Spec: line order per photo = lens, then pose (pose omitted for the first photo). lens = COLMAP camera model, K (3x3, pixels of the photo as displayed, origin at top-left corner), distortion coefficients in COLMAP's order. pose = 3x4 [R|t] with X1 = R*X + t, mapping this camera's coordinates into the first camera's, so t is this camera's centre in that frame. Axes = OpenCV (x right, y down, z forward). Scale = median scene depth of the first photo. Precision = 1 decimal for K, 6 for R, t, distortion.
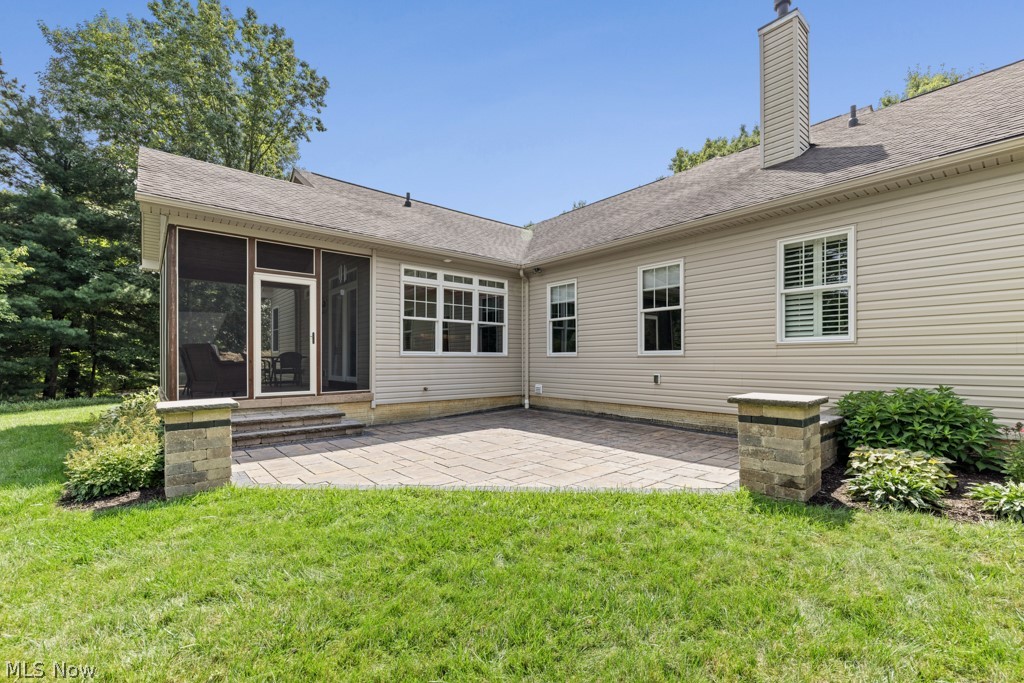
lens RADIAL K [[436.6, 0, 516.2], [0, 436.6, 359.2], [0, 0, 1]] dist [0.001164, -0.000727]
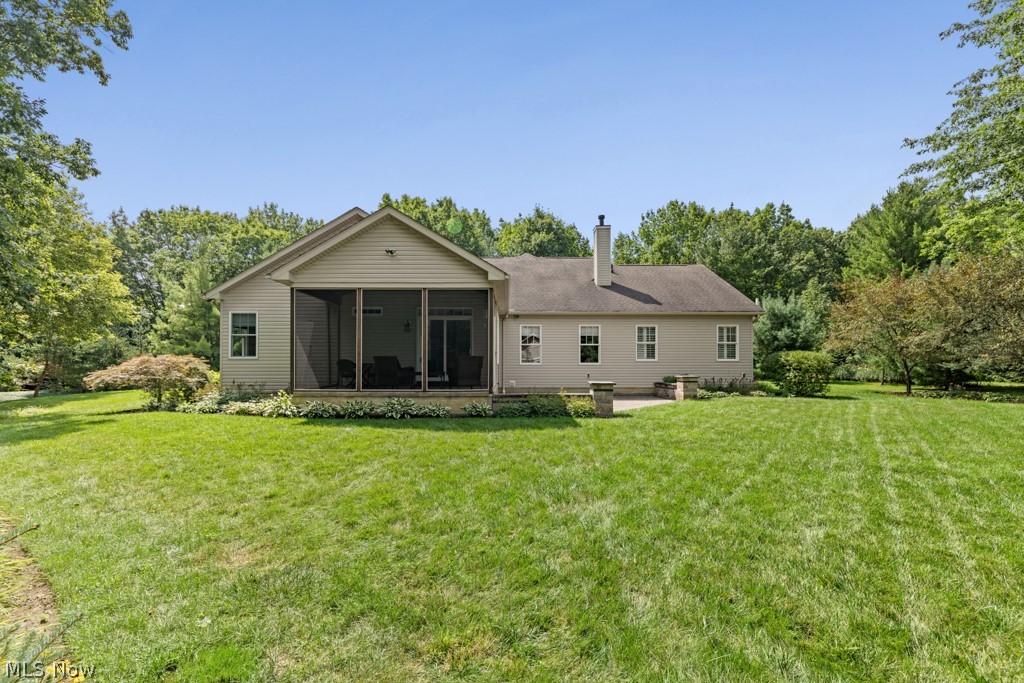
lens RADIAL K [[436.6, 0, 516.2], [0, 436.6, 359.2], [0, 0, 1]] dist [0.001164, -0.000727]
pose [[0.645668, 0.020100, 0.763354, -1.516979], [-0.003003, 0.999713, -0.023783, 0.017598], [-0.763613, 0.013063, 0.645543, -0.176955]]
